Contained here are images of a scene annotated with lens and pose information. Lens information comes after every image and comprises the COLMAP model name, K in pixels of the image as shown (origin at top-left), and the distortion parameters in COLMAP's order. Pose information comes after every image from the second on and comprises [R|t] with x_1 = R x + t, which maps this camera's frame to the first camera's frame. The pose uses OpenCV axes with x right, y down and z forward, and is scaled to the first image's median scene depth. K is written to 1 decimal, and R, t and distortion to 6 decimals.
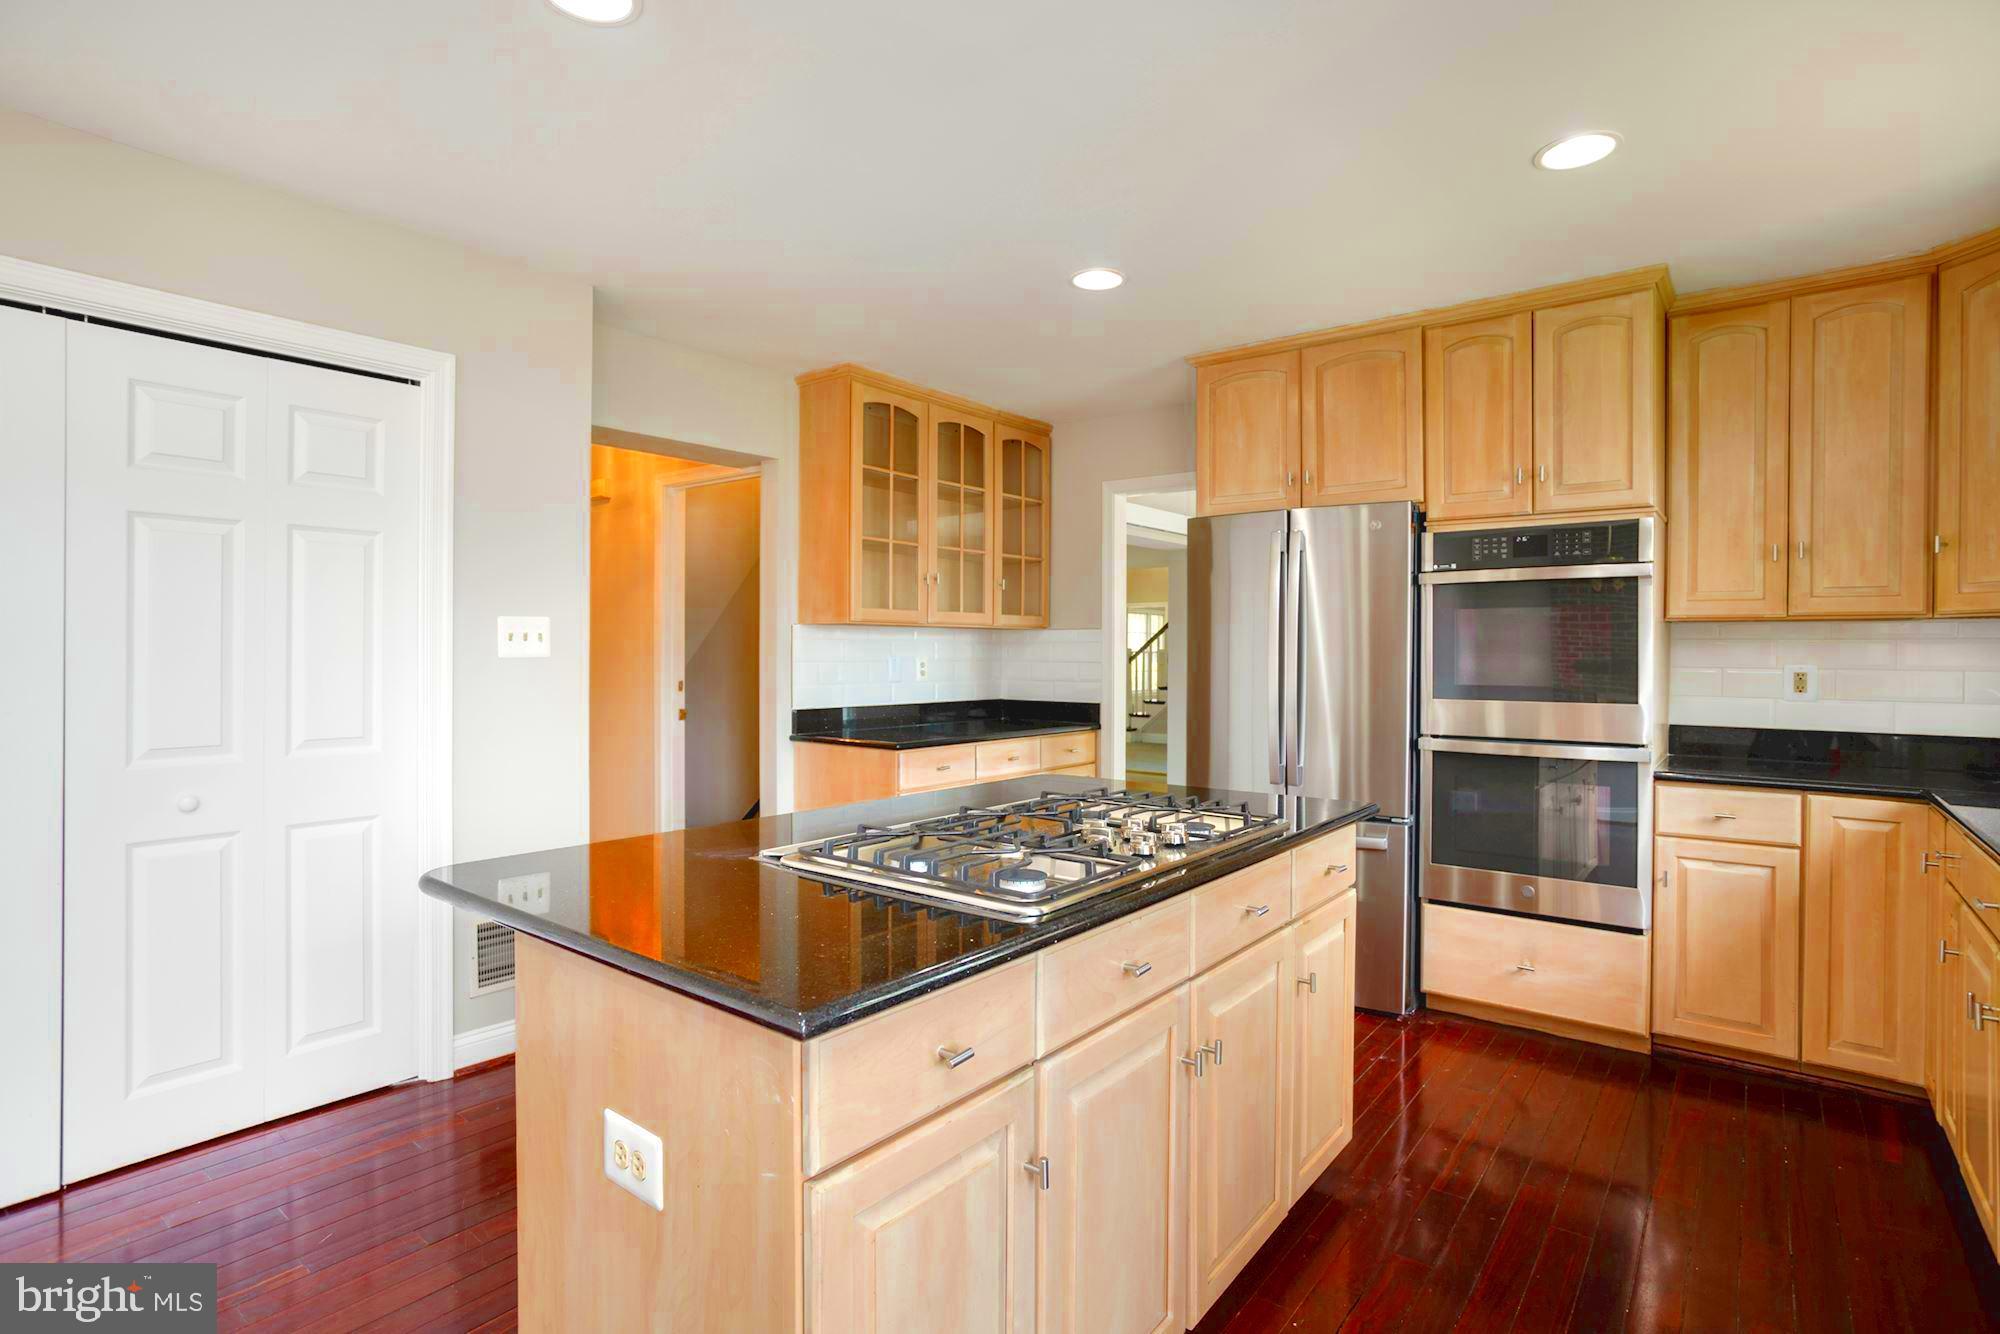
lens RADIAL K [[999.7, 0, 983.7], [0, 999.7, 660.3], [0, 0, 1]] dist [-0.029053, 0.007052]
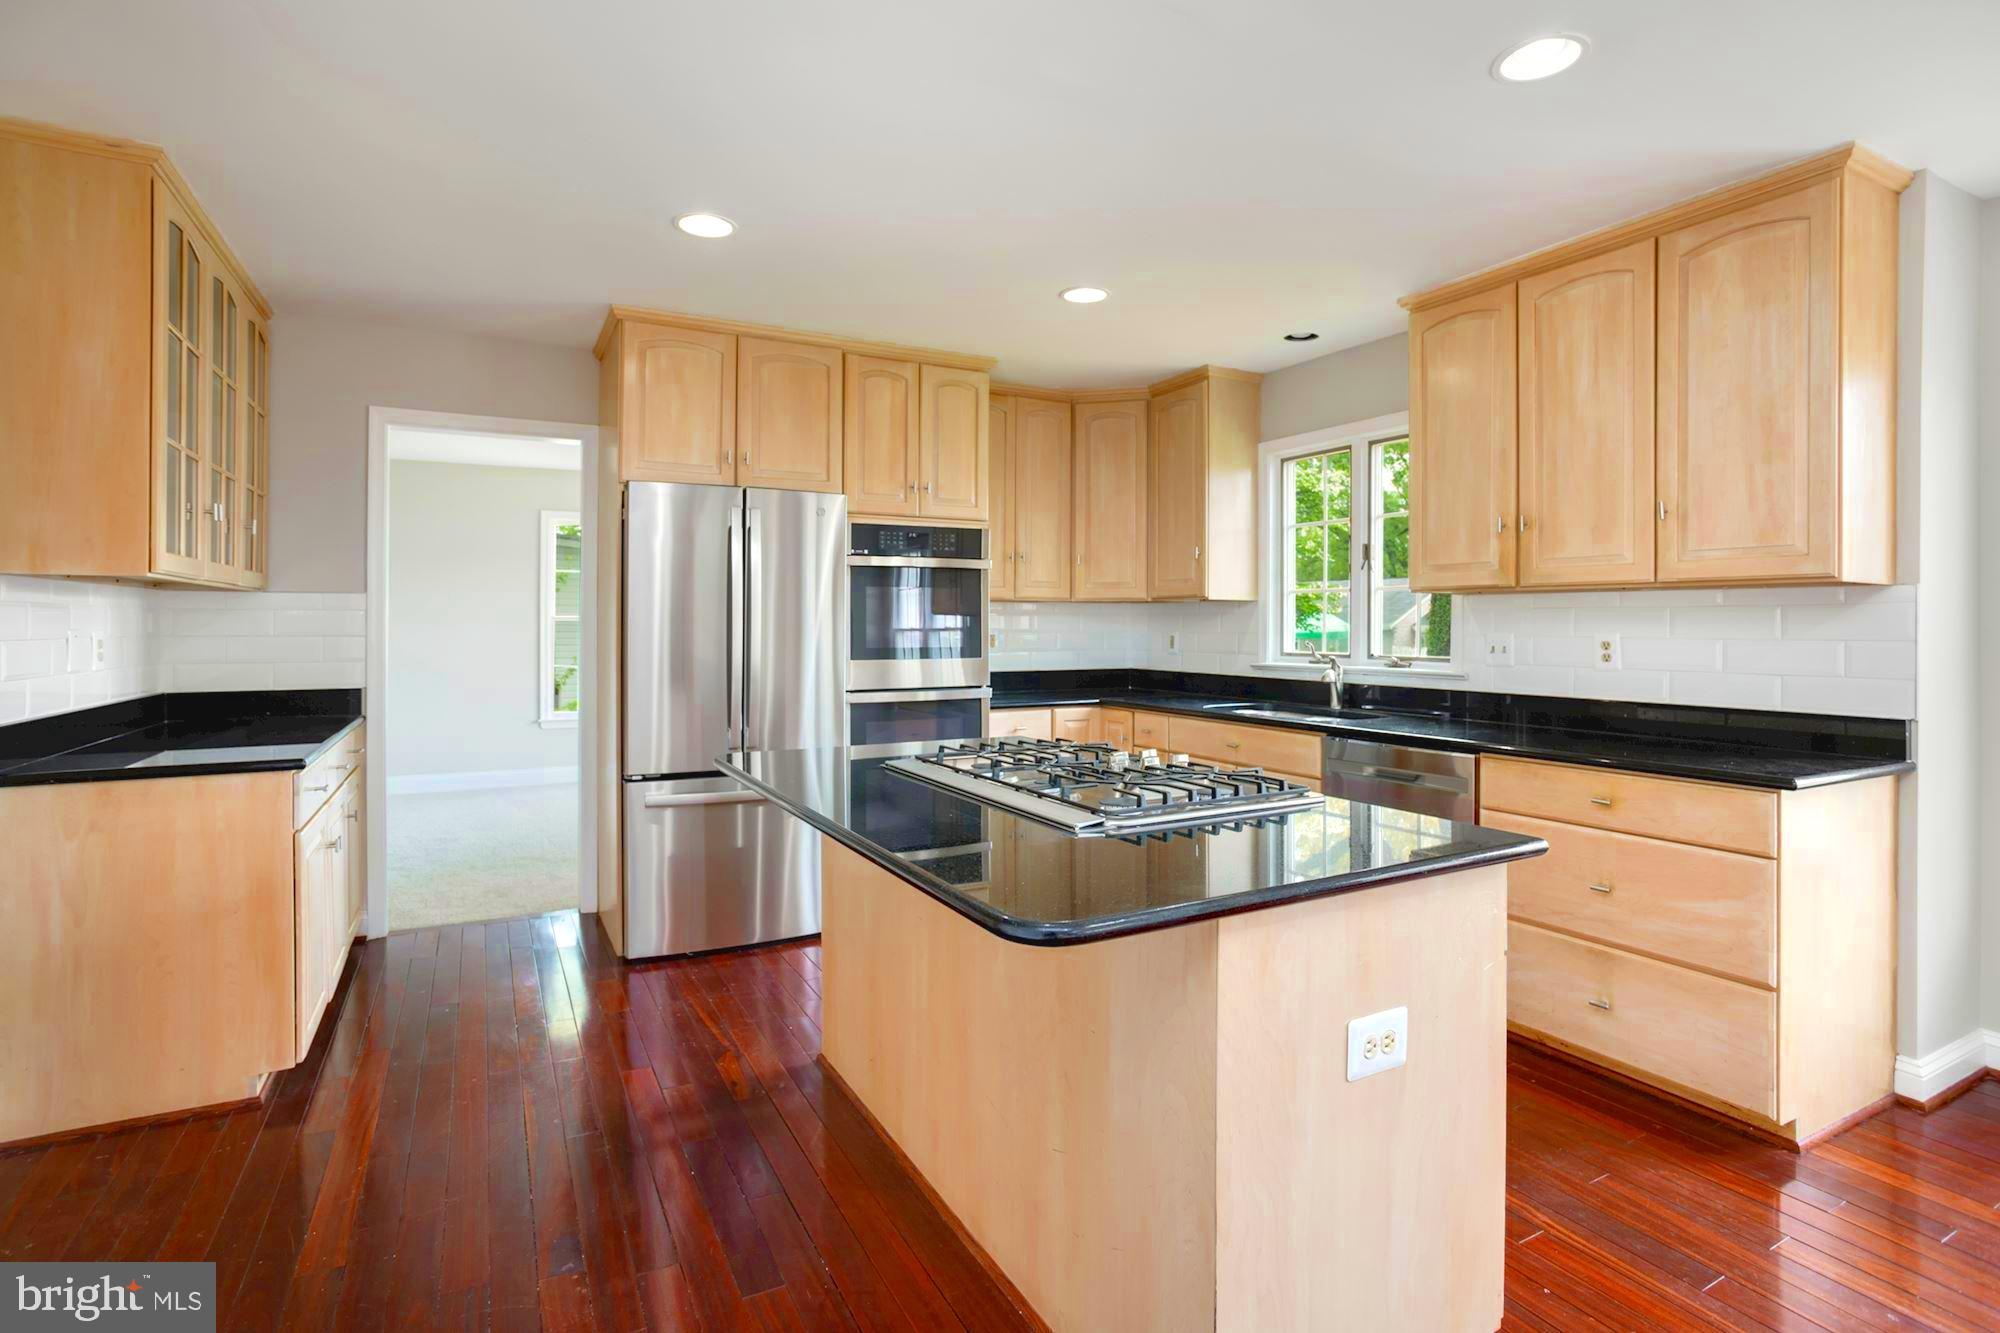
lens RADIAL K [[999.7, 0, 1014.4], [0, 999.7, 628.0], [0, 0, 1]] dist [-0.029053, 0.007052]
pose [[0.403548, -0.006050, 0.914938, -0.635398], [0.010031, 0.999947, 0.002187, -0.000999], [-0.914903, 0.008295, 0.403588, 0.359690]]
